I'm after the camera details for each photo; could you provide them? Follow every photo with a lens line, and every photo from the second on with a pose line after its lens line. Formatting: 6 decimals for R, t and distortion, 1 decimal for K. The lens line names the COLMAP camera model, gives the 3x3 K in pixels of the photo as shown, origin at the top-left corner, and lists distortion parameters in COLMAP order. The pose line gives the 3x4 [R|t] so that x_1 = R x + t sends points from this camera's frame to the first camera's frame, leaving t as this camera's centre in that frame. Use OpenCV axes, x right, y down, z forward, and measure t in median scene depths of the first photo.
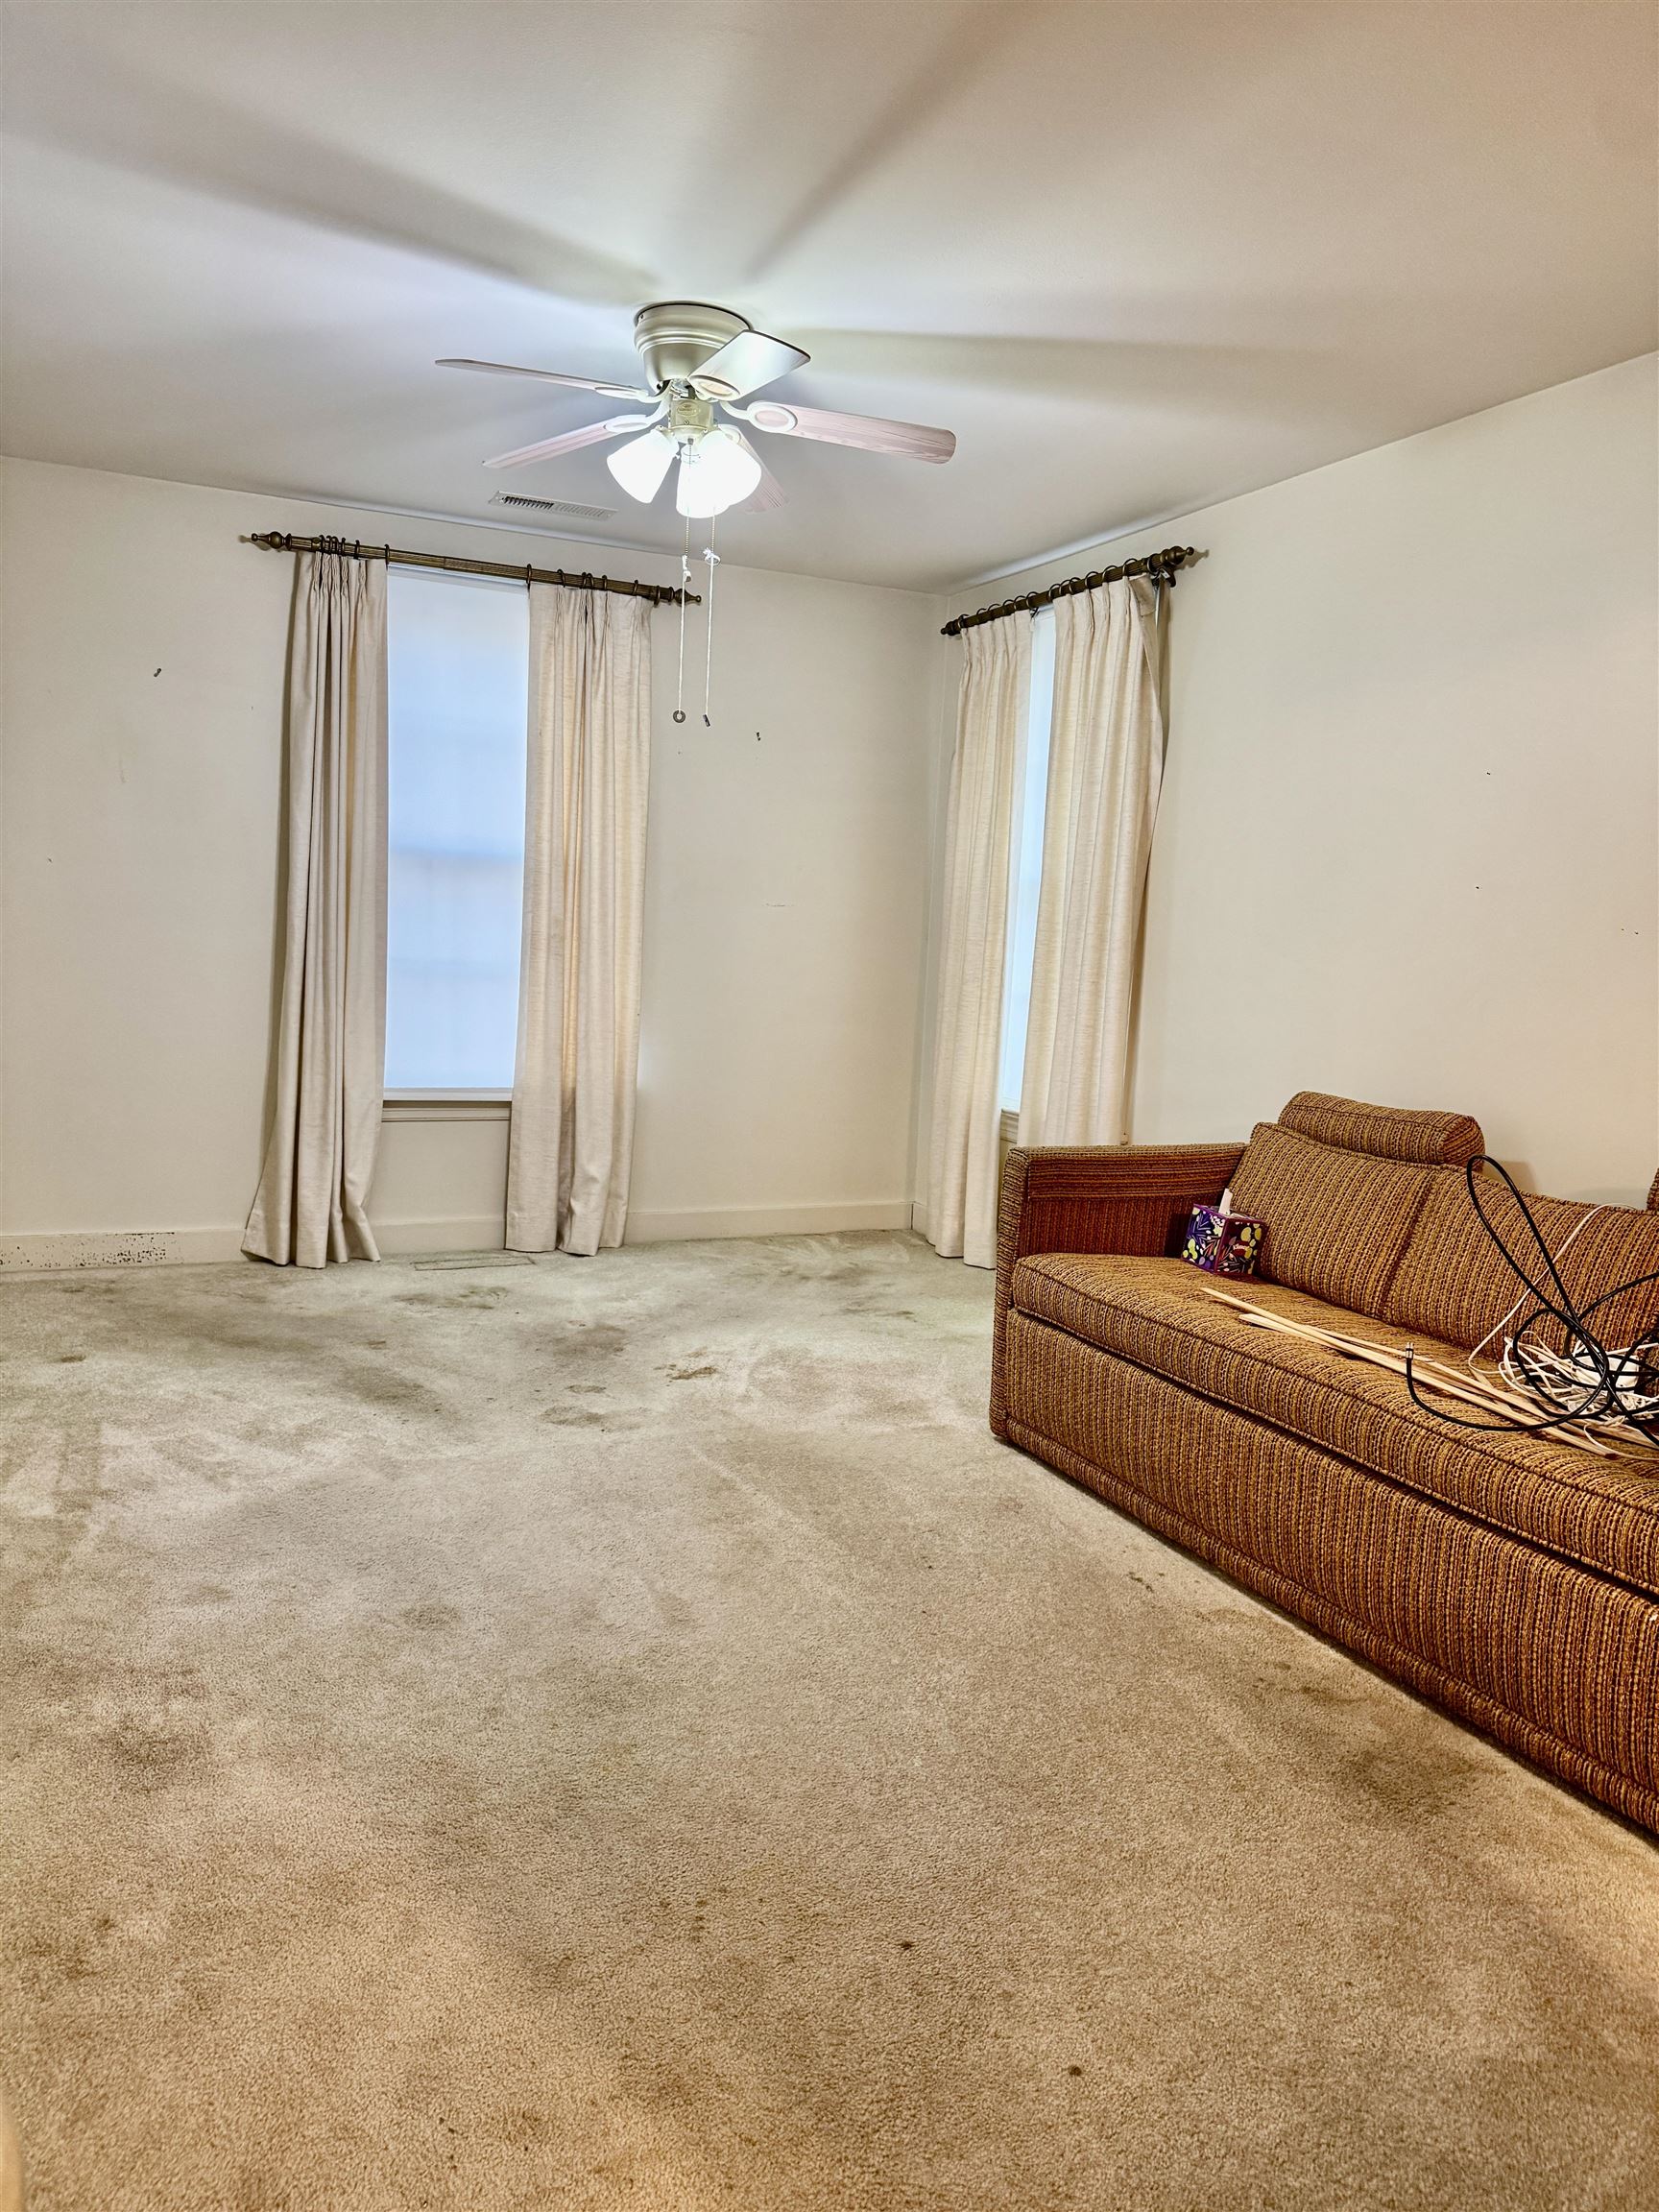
lens RADIAL K [[1575.2, 0, 836.9], [0, 1575.2, 1109.6], [0, 0, 1]] dist [0.032370, -0.036380]
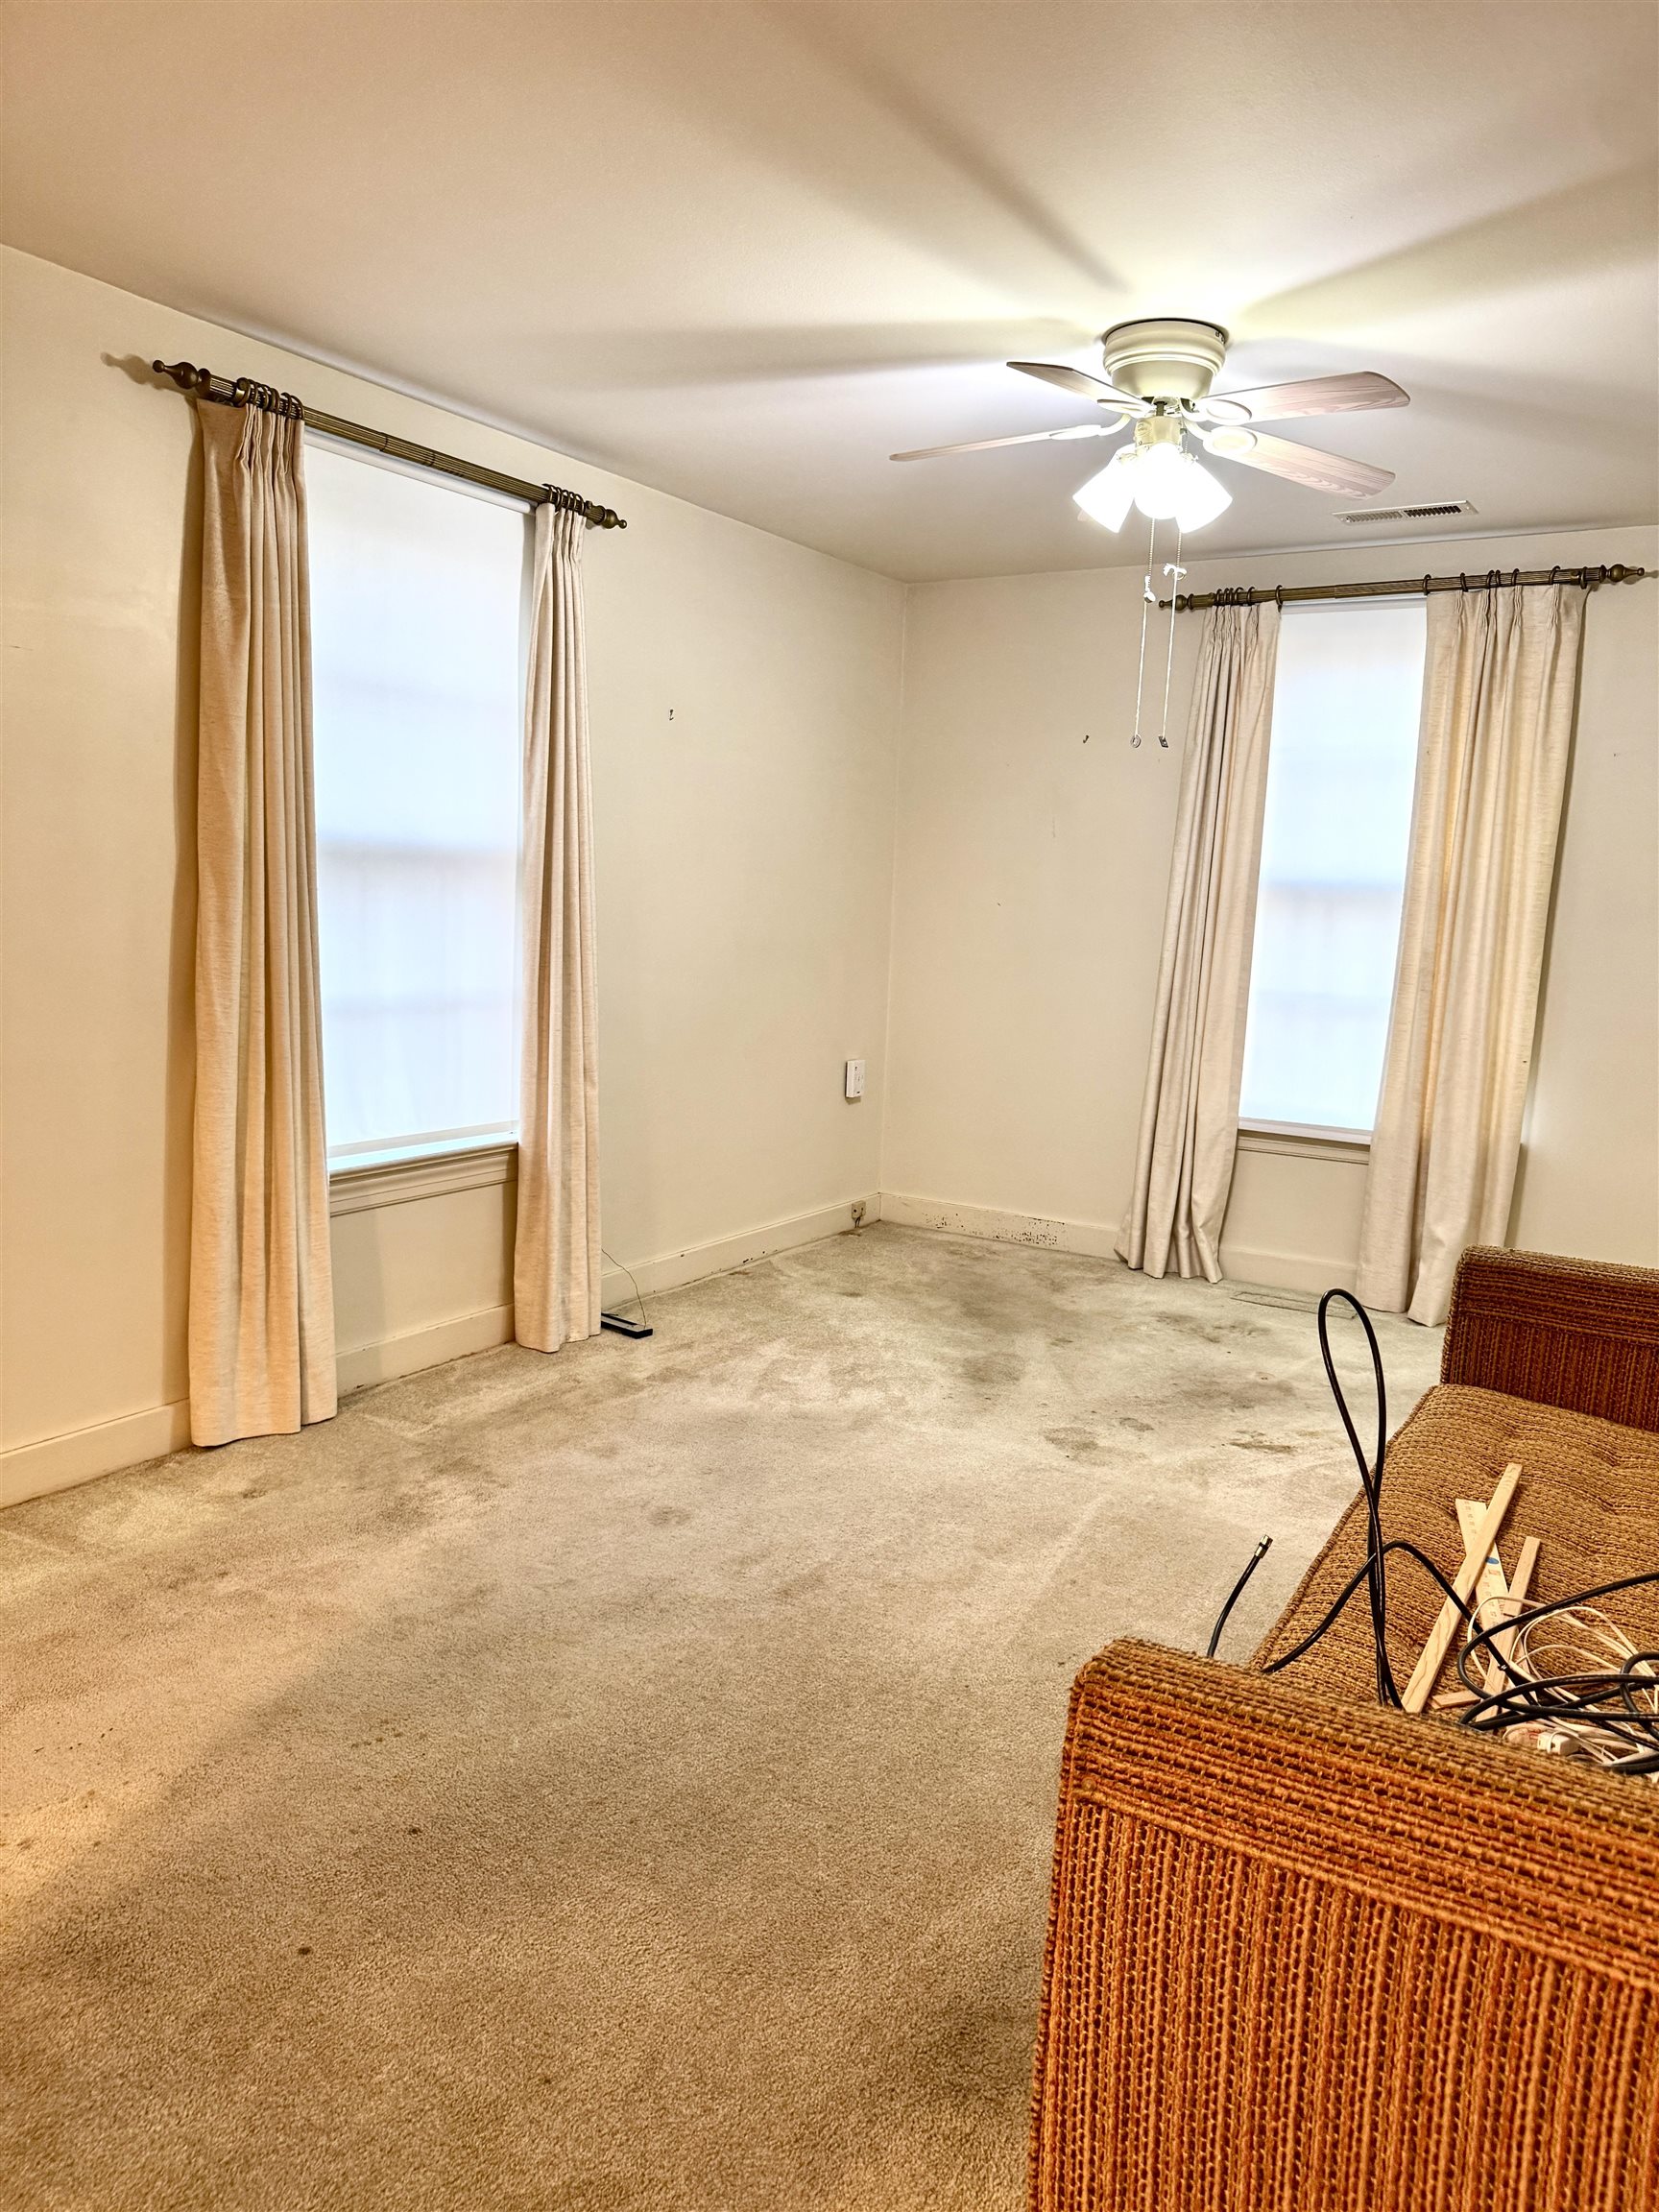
lens RADIAL K [[1575.2, 0, 835.3], [0, 1575.2, 1098.8], [0, 0, 1]] dist [0.032370, -0.036380]
pose [[0.553453, 0.086034, -0.828425, 0.422898], [-0.112886, 0.993221, 0.027731, -0.024598], [0.825195, 0.078170, 0.559413, 0.216946]]
